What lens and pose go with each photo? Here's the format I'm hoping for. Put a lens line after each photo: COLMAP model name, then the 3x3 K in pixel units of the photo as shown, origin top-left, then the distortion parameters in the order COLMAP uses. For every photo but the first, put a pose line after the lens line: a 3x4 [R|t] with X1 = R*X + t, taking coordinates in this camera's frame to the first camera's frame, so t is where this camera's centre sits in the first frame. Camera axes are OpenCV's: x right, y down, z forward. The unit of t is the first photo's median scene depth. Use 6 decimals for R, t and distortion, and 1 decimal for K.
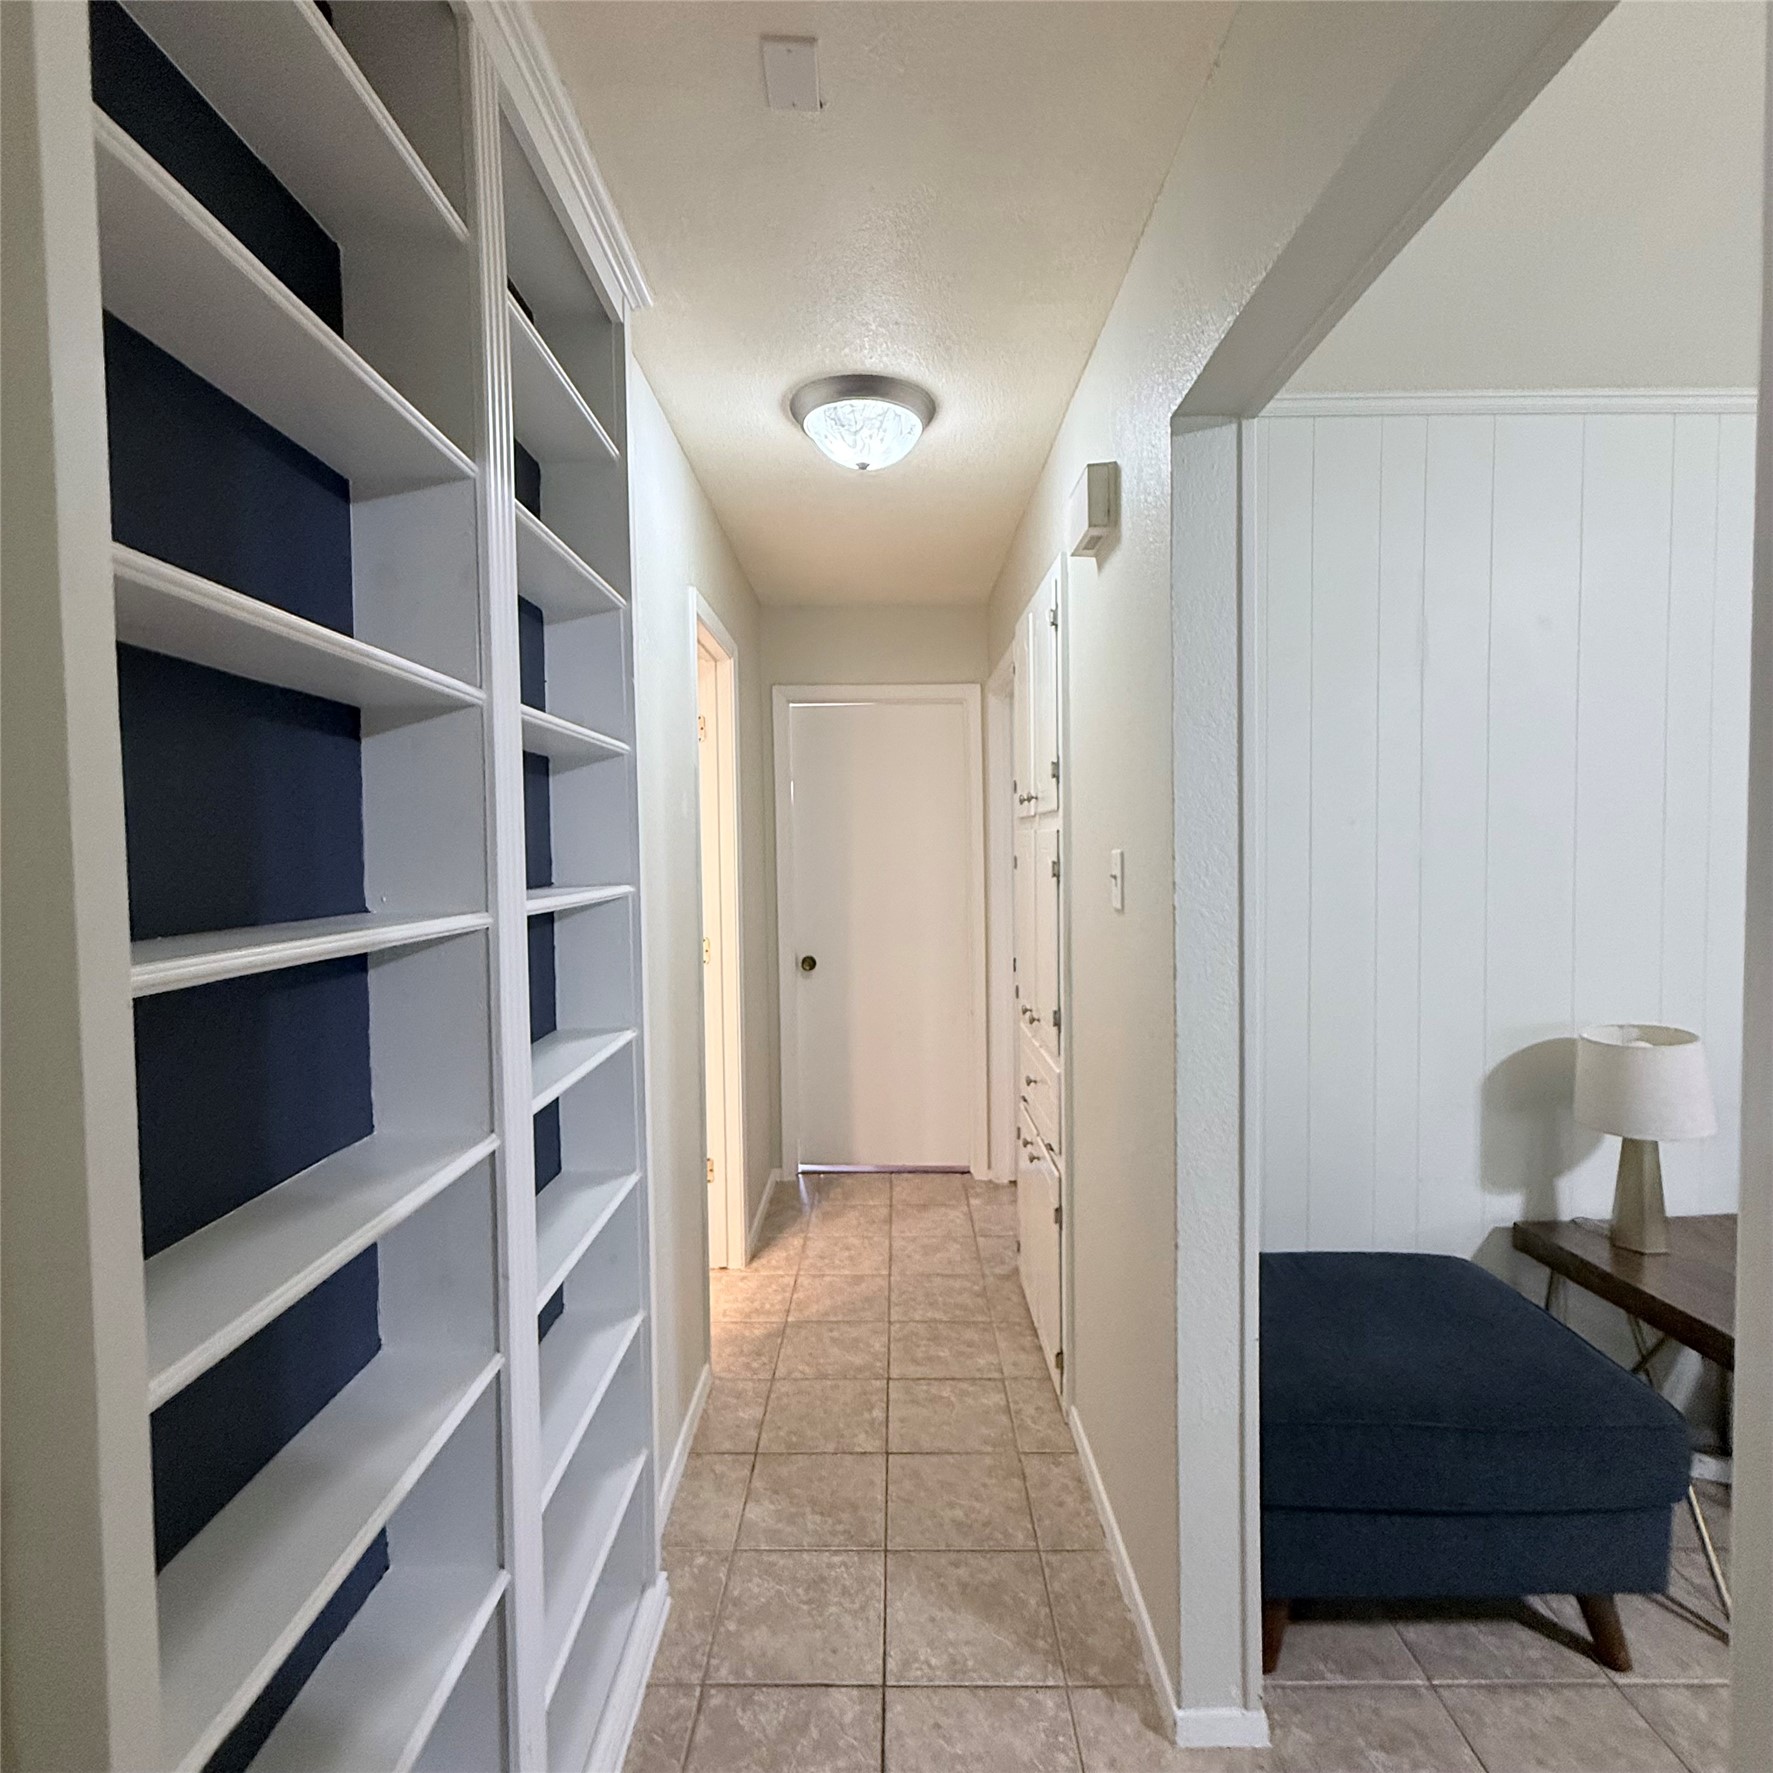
lens RADIAL K [[946.6, 0, 884.5], [0, 946.6, 884.7], [0, 0, 1]] dist [-0.000828, -0.000437]
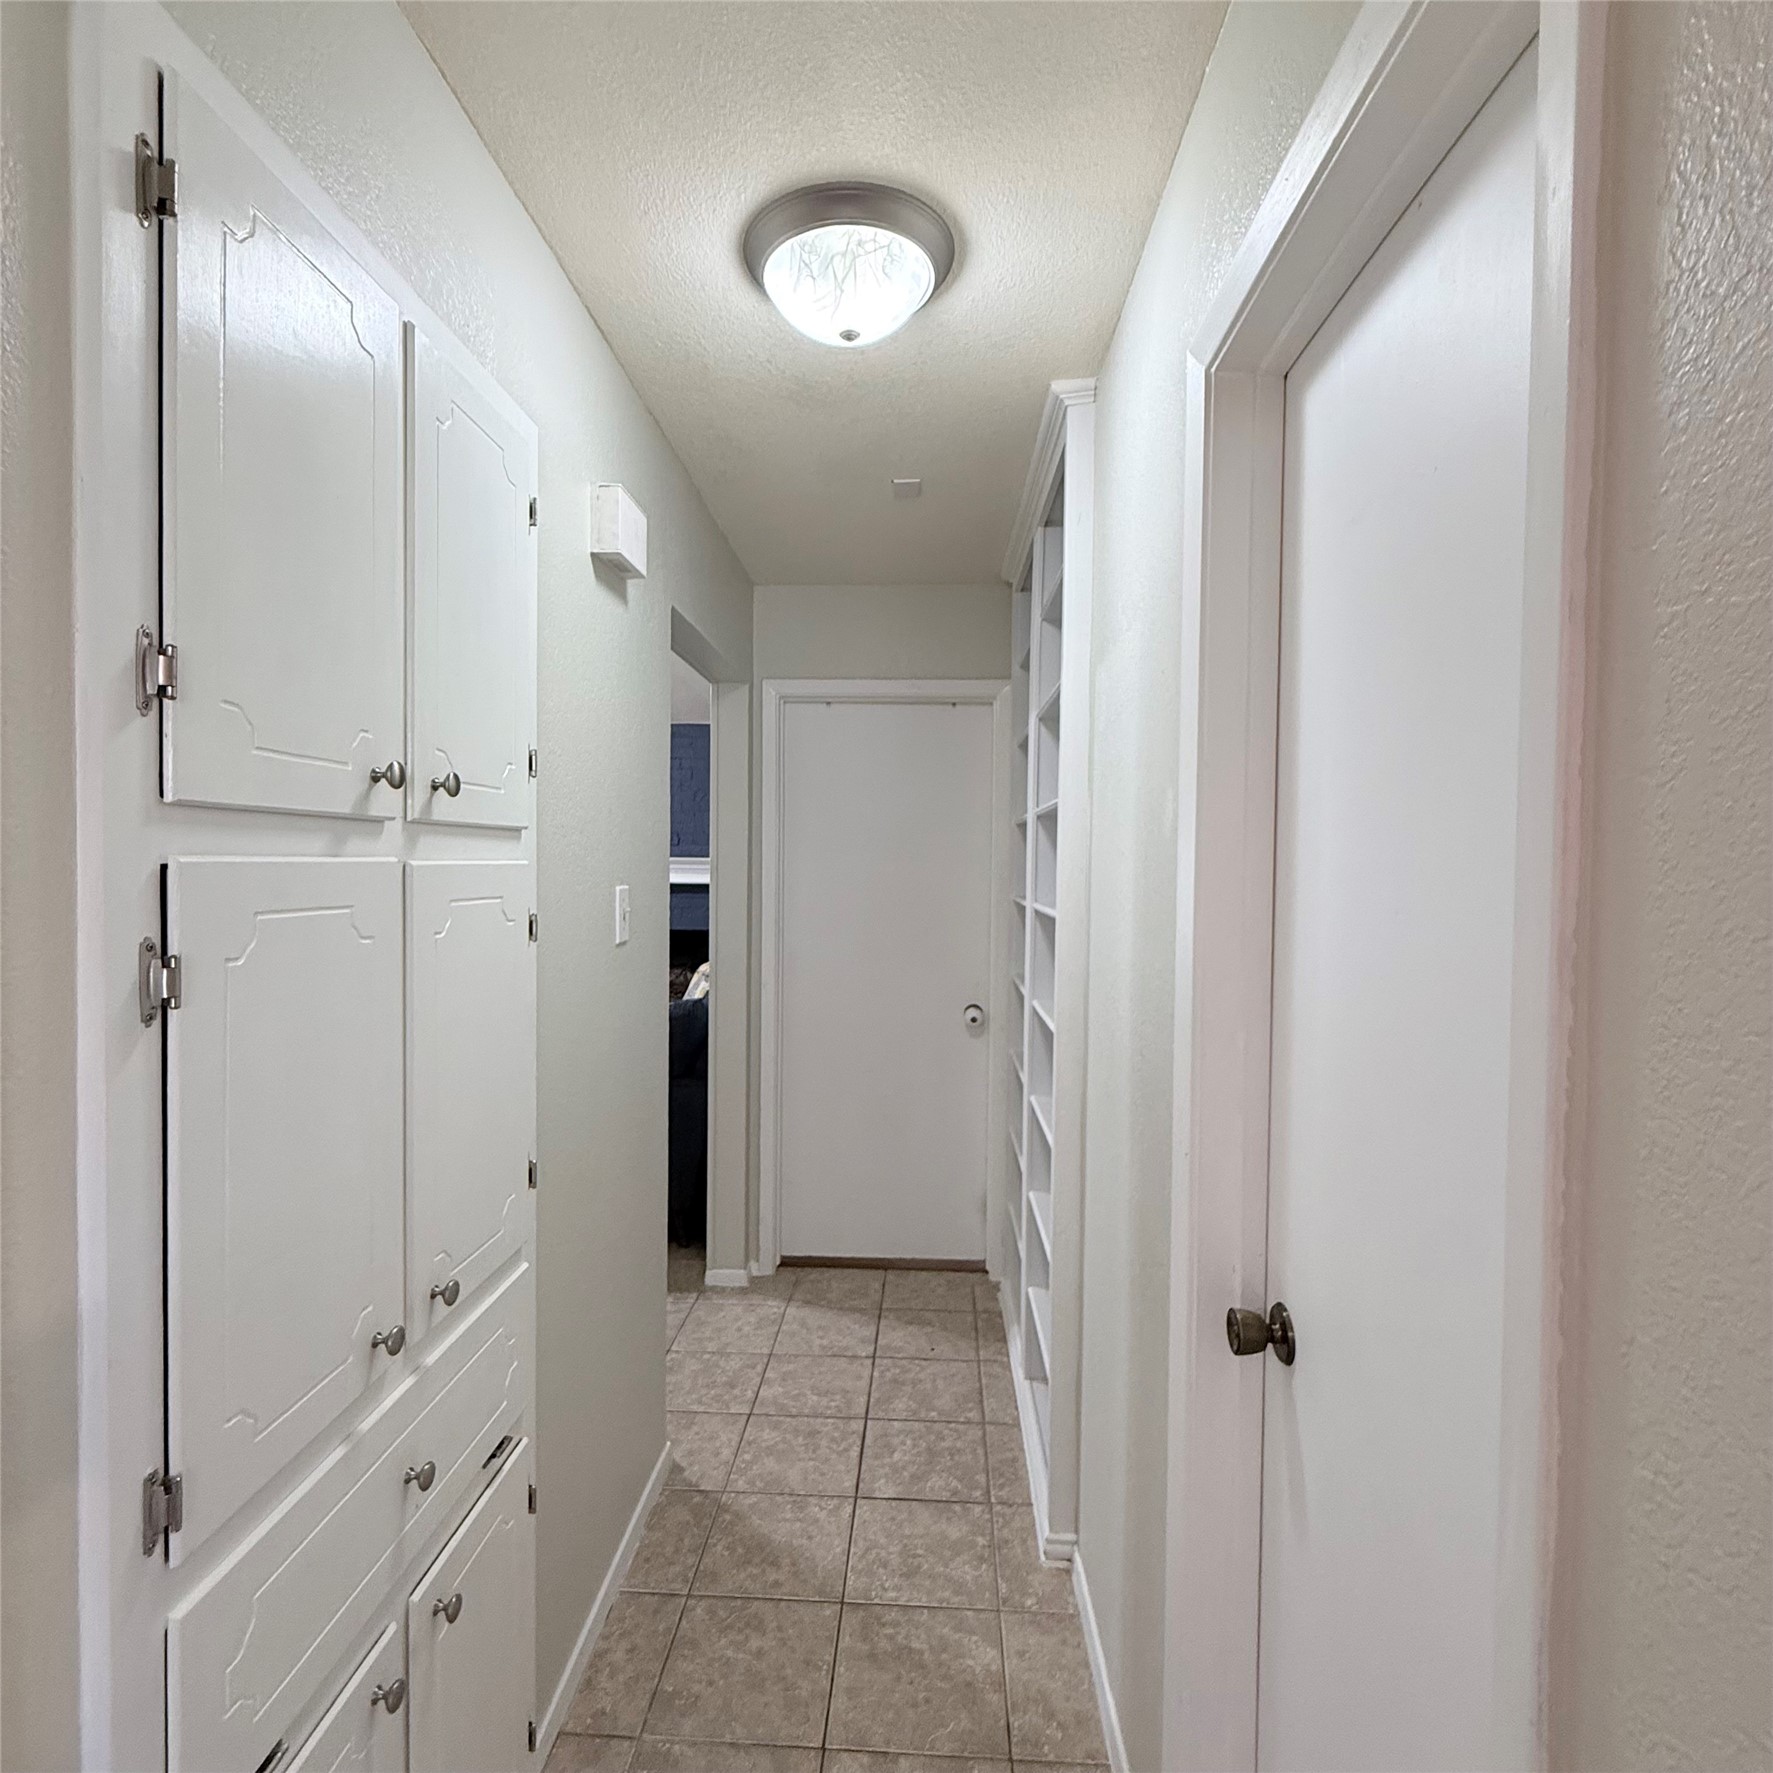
lens RADIAL K [[946.6, 0, 886.5], [0, 946.6, 883.3], [0, 0, 1]] dist [-0.000828, -0.000437]
pose [[-0.999022, -0.003946, 0.044042, -0.091859], [-0.000884, 0.997594, 0.069314, -0.114940], [-0.044210, 0.069208, -0.996622, 2.093132]]
